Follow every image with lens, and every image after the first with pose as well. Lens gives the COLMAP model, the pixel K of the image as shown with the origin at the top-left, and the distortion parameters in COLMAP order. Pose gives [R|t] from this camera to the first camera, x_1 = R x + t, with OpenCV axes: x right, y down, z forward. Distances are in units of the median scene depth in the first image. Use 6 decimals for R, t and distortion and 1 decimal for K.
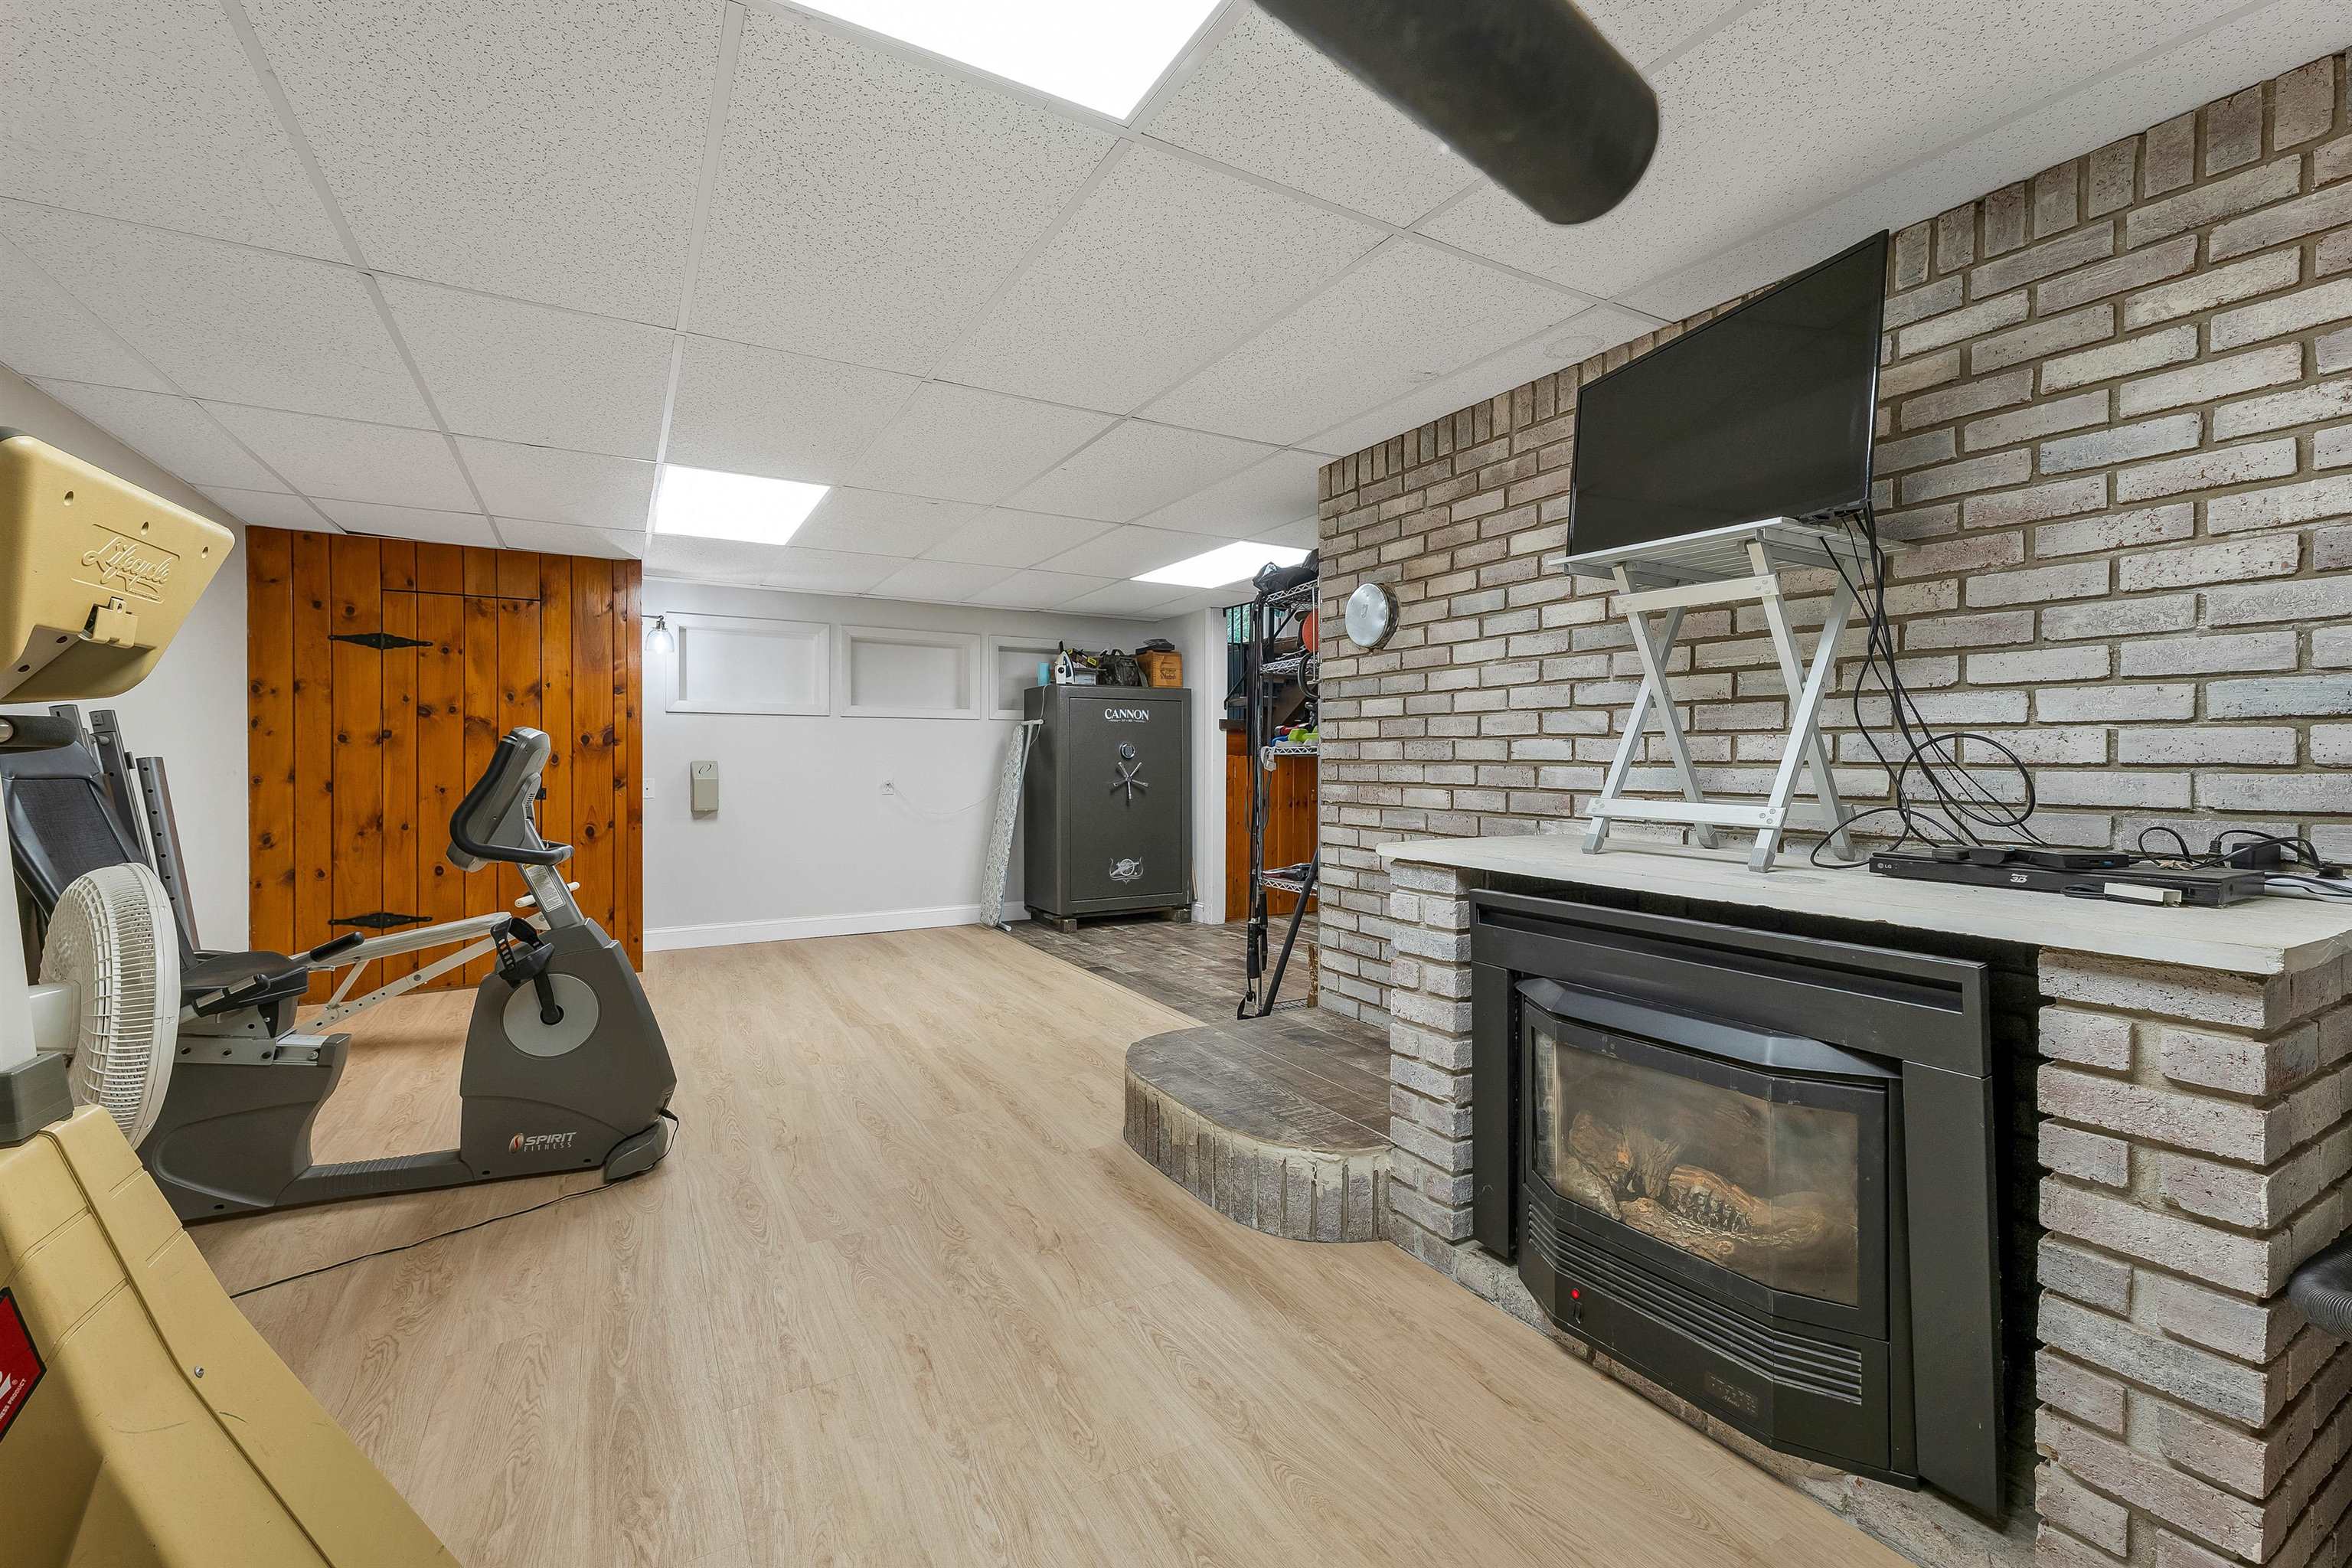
lens RADIAL K [[986.8, 0, 1176.0], [0, 986.8, 784.0], [0, 0, 1]] dist [0.001925, -0.000333]
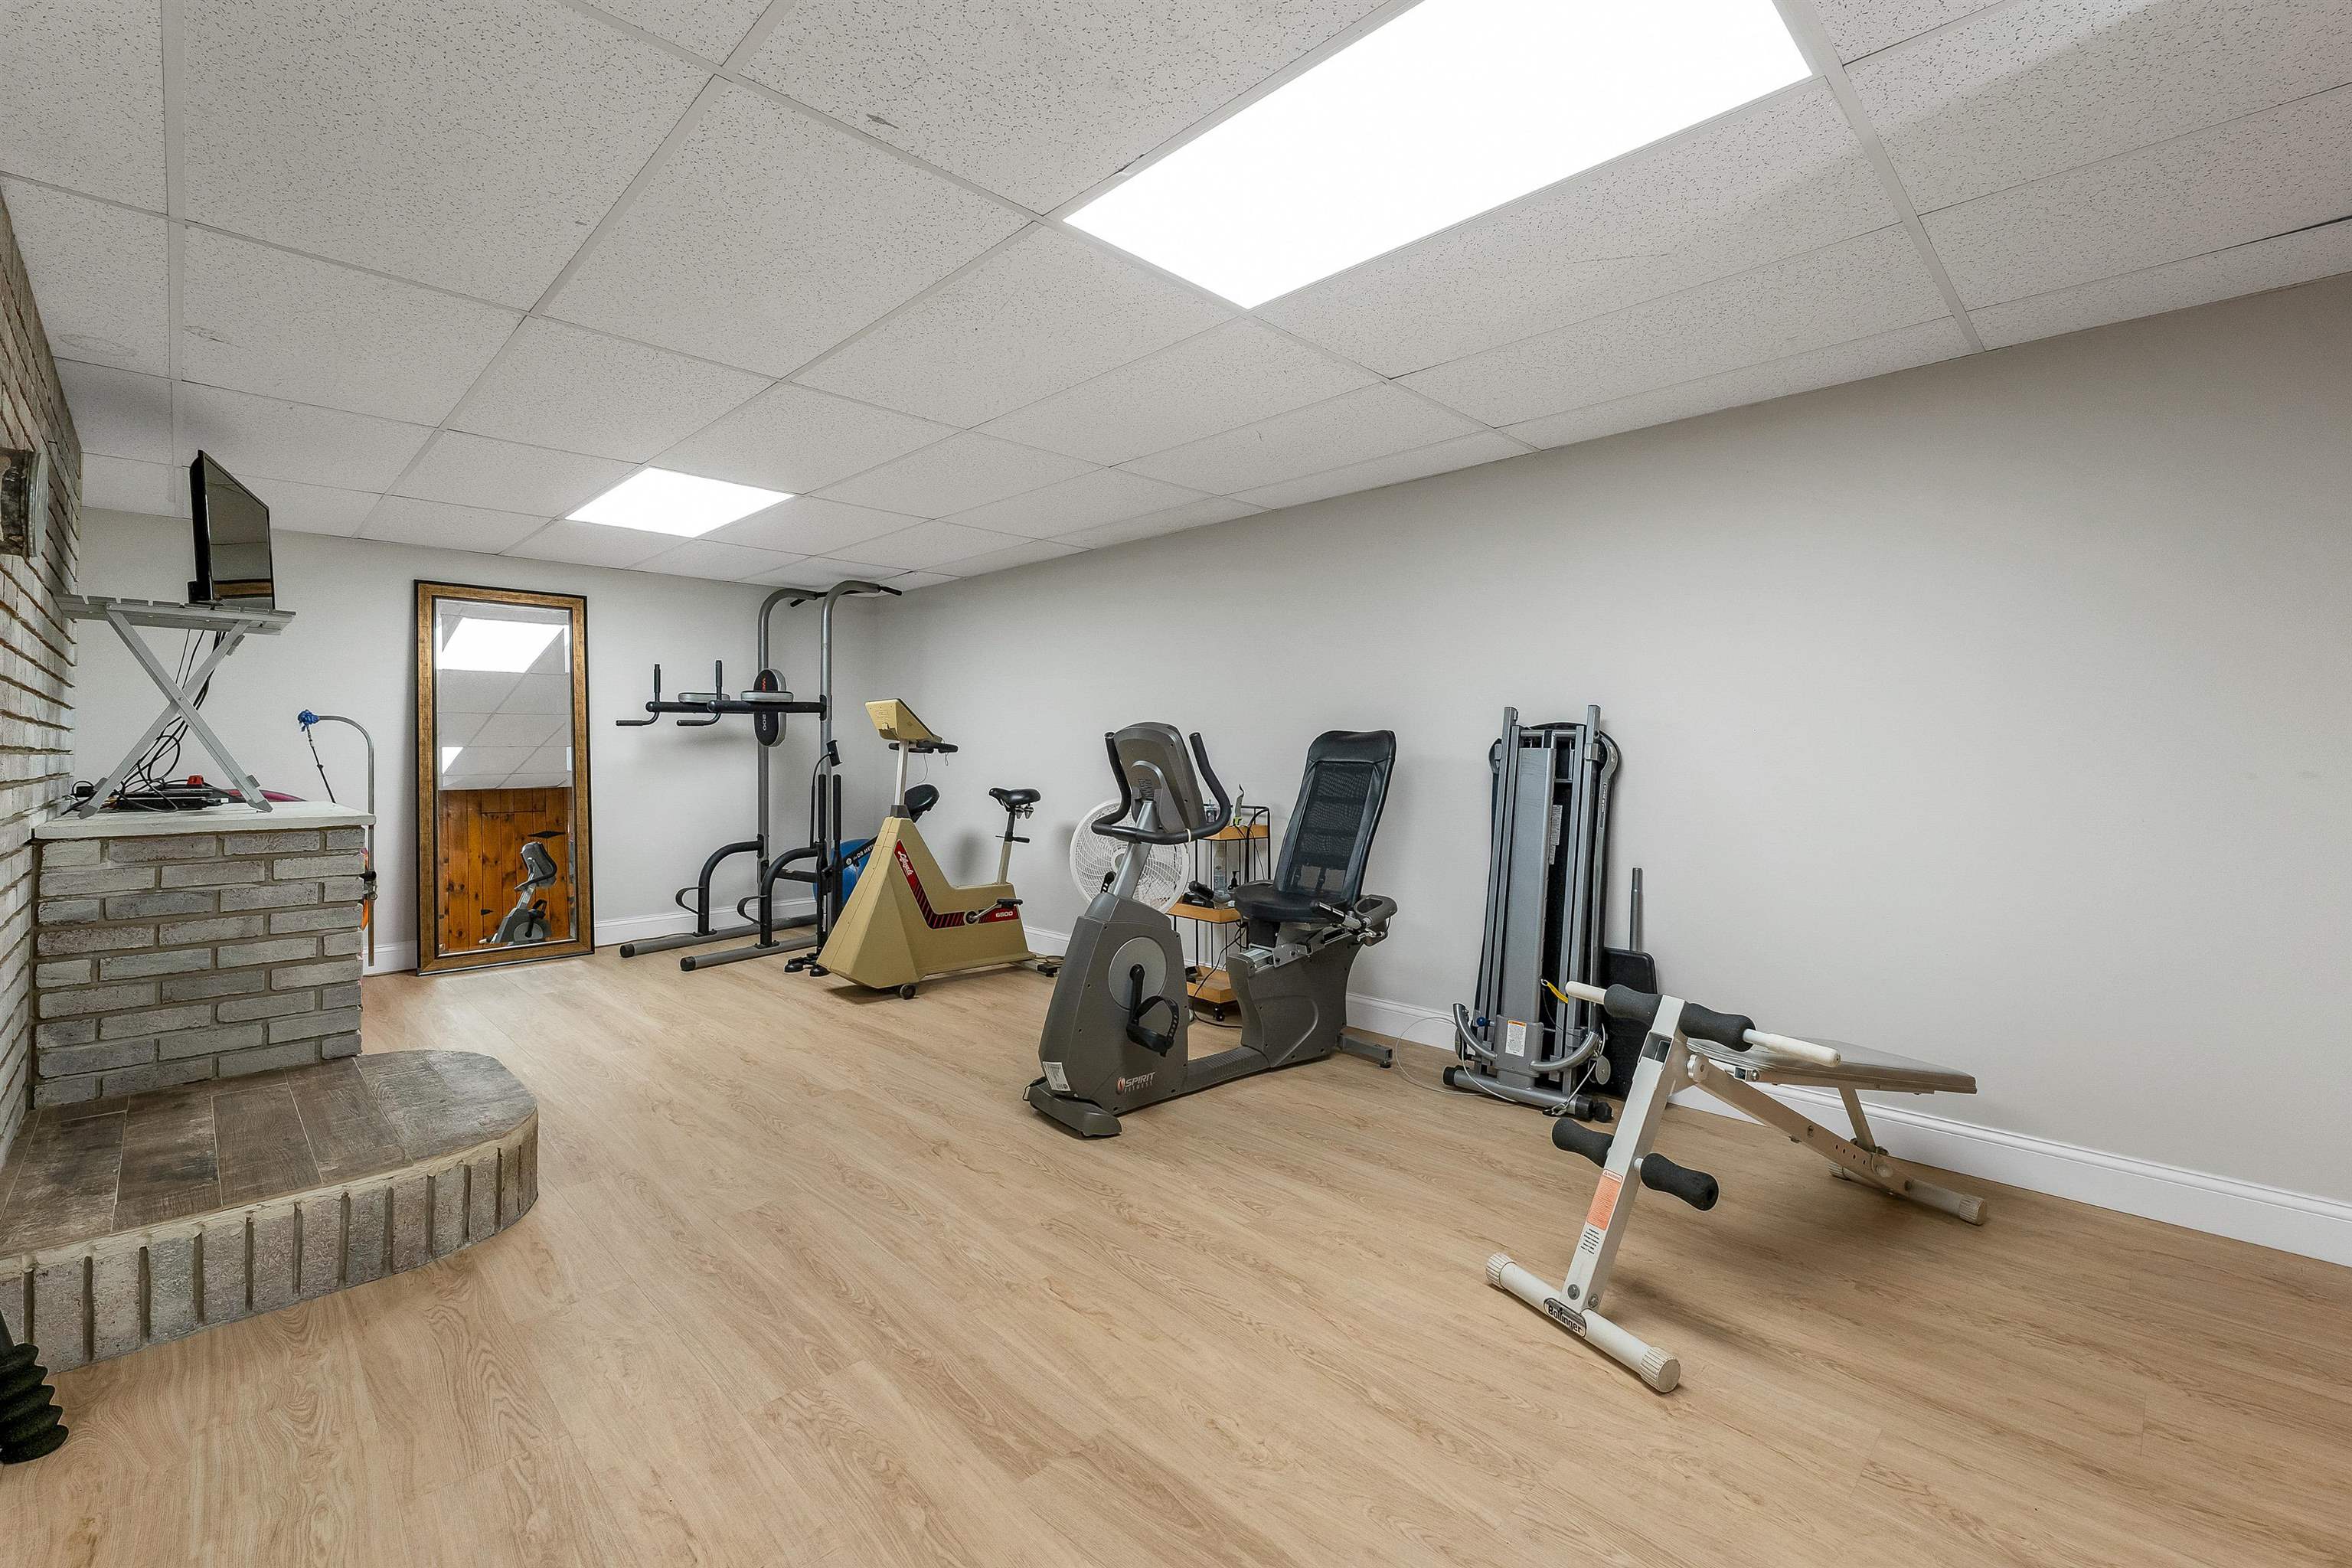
lens RADIAL K [[986.8, 0, 1176.0], [0, 986.8, 784.0], [0, 0, 1]] dist [0.001925, -0.000333]
pose [[-0.966152, 0.011600, -0.257713, -0.352848], [-0.003557, 0.998295, 0.058267, -0.044026], [0.257949, 0.057211, -0.964463, 1.867803]]
